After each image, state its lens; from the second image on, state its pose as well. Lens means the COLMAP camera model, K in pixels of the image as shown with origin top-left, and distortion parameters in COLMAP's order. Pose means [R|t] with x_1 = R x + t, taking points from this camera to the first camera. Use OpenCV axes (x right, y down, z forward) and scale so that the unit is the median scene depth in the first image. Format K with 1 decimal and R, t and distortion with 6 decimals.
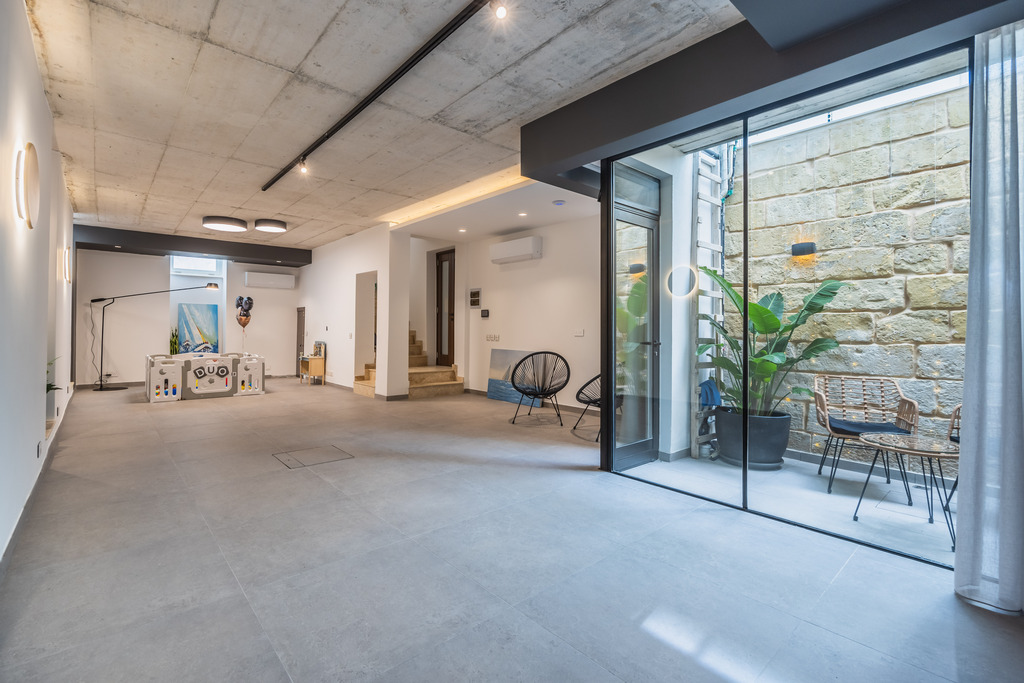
lens RADIAL K [[461.1, 0, 493.8], [0, 461.1, 328.8], [0, 0, 1]] dist [-0.002404, -0.000742]
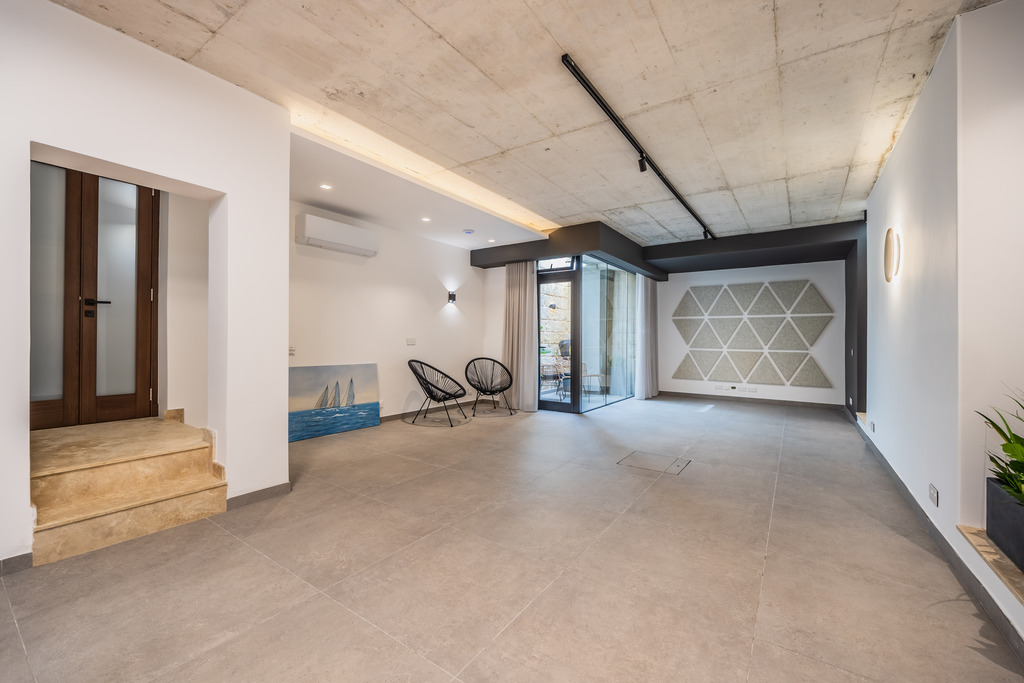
lens RADIAL K [[412.3, 0, 512.0], [0, 412.3, 337.4], [0, 0, 1]] dist [-0.001741, -0.000221]
pose [[-0.255233, -0.006255, 0.966859, -1.310039], [-0.014595, 0.999890, 0.002616, -0.009378], [-0.966769, -0.013444, -0.255297, 1.672424]]
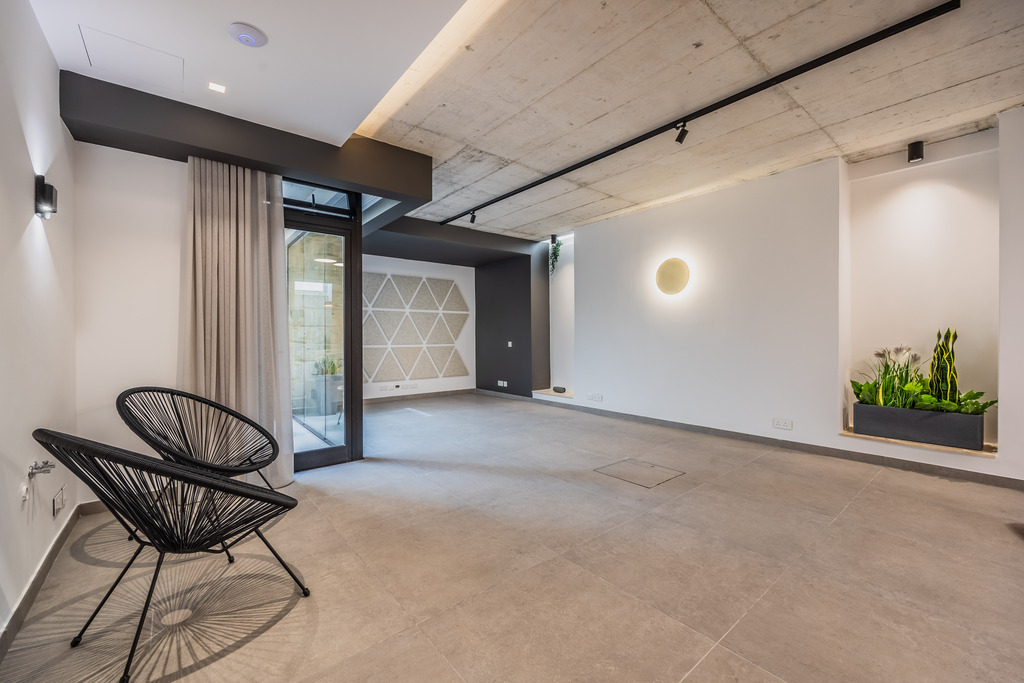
lens RADIAL K [[412.3, 0, 512.0], [0, 412.3, 337.4], [0, 0, 1]] dist [-0.001741, -0.000221]
pose [[-0.999841, -0.005002, 0.017107, -0.153399], [-0.005003, 0.999987, 0.000008, 0.001042], [-0.017107, -0.000078, -0.999854, 1.980243]]
